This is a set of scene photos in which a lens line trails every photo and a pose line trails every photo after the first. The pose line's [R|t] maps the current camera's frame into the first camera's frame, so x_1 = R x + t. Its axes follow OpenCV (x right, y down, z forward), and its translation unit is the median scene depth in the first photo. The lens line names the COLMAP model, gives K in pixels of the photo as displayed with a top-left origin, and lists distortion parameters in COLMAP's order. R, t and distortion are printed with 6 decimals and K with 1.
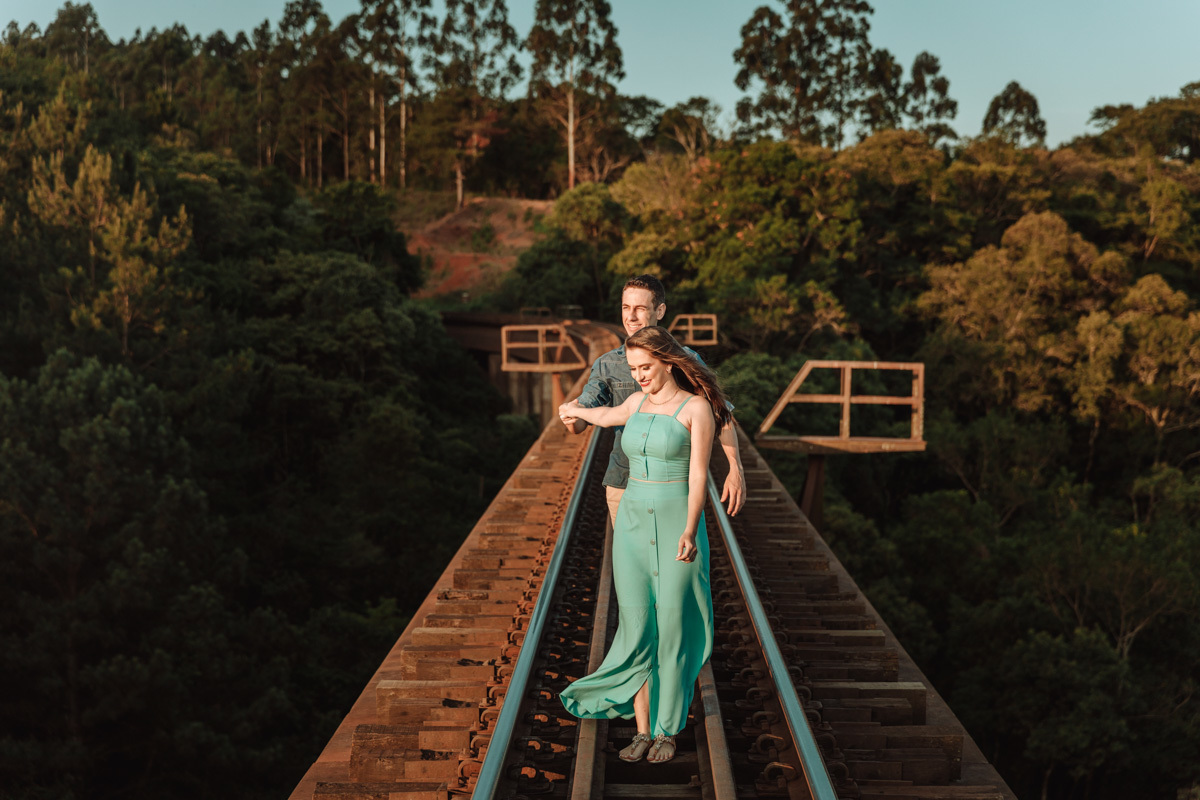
lens RADIAL K [[2346.9, 0, 600.0], [0, 2346.9, 400.0], [0, 0, 1]] dist [0.007082, 0.122308]
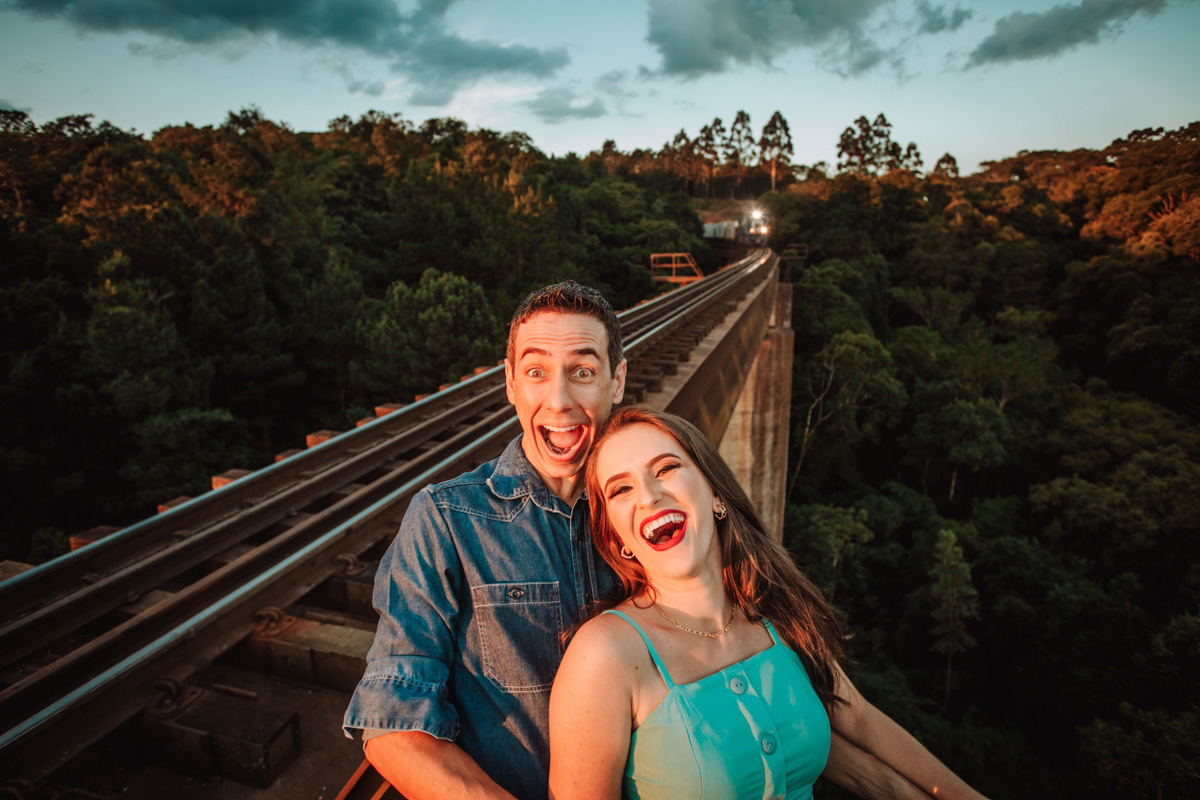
lens RADIAL K [[691.6, 0, 600.0], [0, 691.6, 400.0], [0, 0, 1]] dist [-0.060734, 0.040612]
pose [[0.963823, 0.046657, -0.262427, 0.014327], [0.002942, 0.982639, 0.185507, -0.005234], [0.266526, -0.179568, 0.946953, 0.129790]]
